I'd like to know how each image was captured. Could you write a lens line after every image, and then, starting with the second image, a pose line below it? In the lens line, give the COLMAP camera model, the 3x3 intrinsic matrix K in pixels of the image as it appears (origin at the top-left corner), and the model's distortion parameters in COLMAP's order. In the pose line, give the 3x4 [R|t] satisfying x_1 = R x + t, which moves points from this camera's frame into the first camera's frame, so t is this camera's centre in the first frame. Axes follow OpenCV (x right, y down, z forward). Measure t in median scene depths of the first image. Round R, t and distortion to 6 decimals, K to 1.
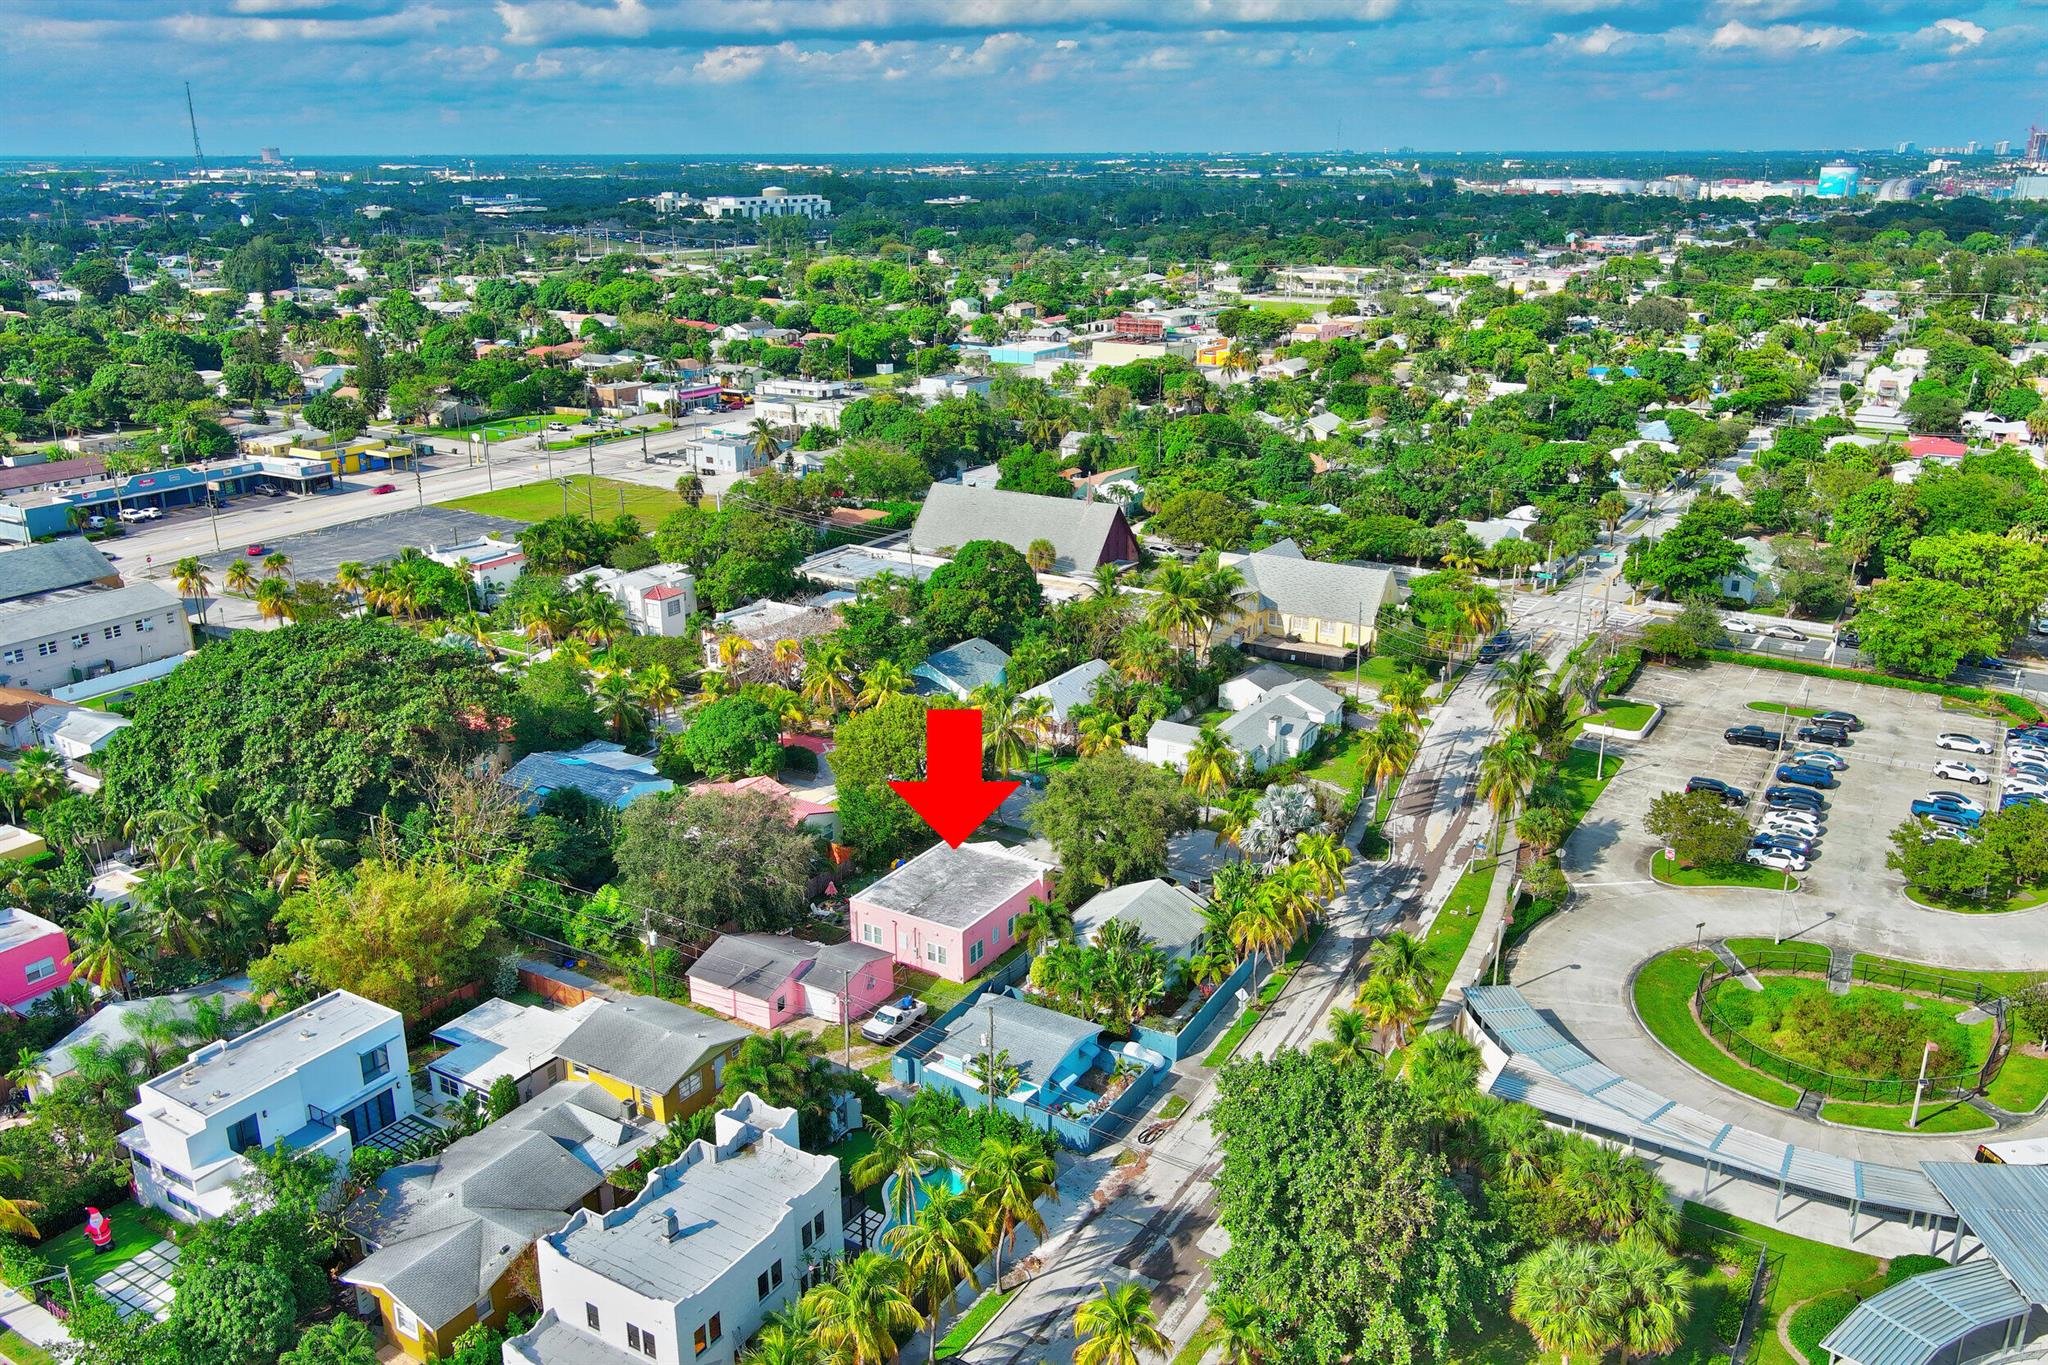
lens RADIAL K [[1646.8, 0, 1024.0], [0, 1646.8, 682.5], [0, 0, 1]] dist [0.005318, 0.010237]
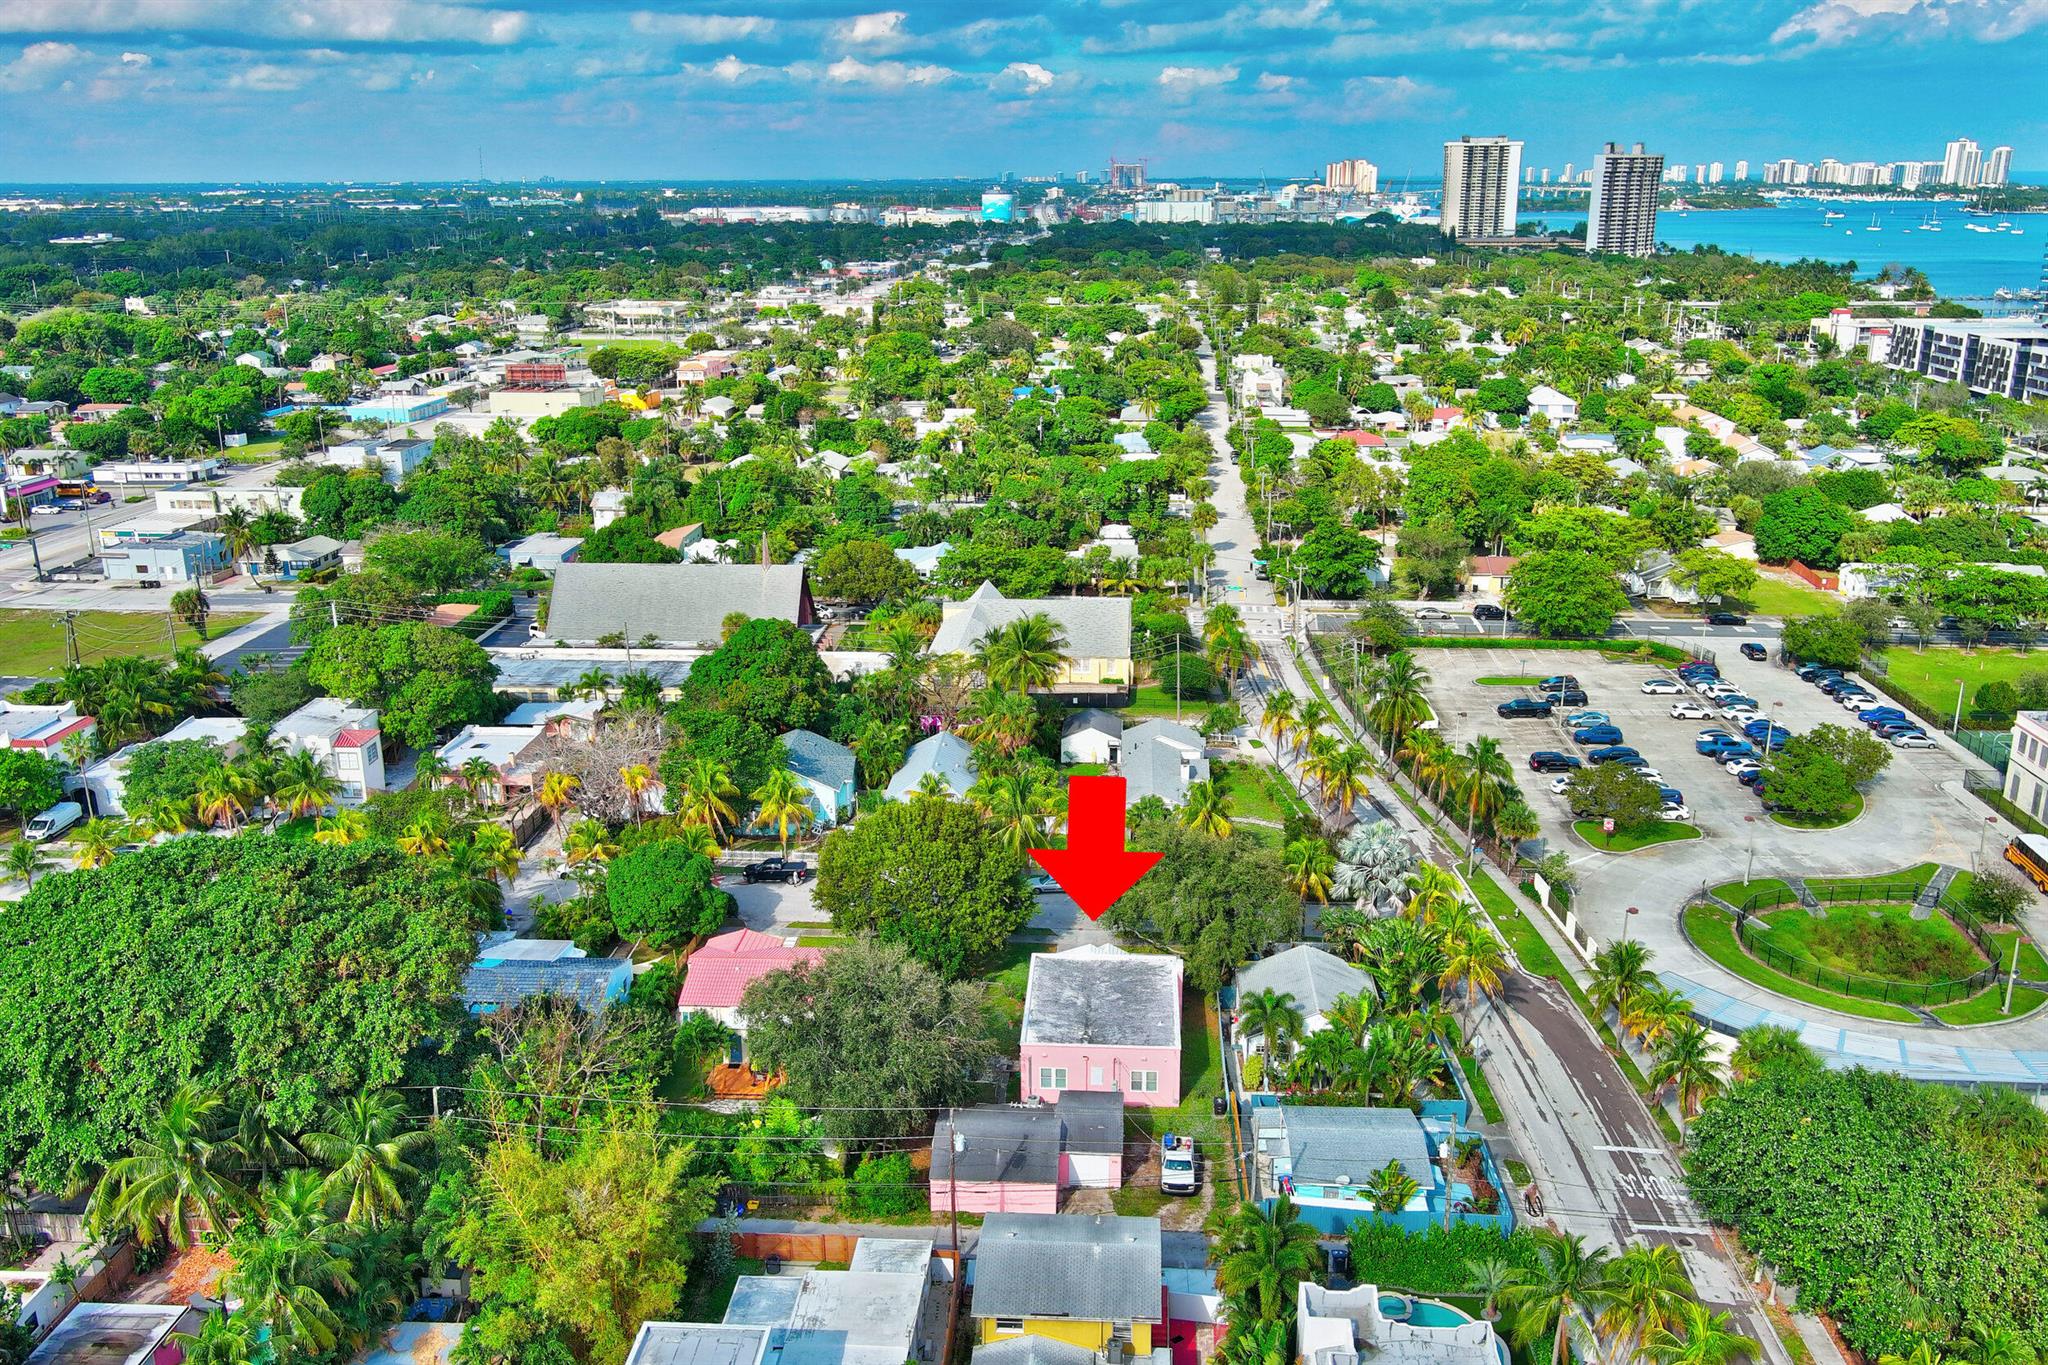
lens RADIAL K [[1700.8, 0, 1024.0], [0, 1700.8, 682.5], [0, 0, 1]] dist [0.002013, 0.009991]
pose [[0.875919, -0.140470, 0.461555, -0.112488], [0.151890, 0.988318, 0.012536, -0.015050], [-0.457924, 0.059126, 0.887023, 0.047608]]
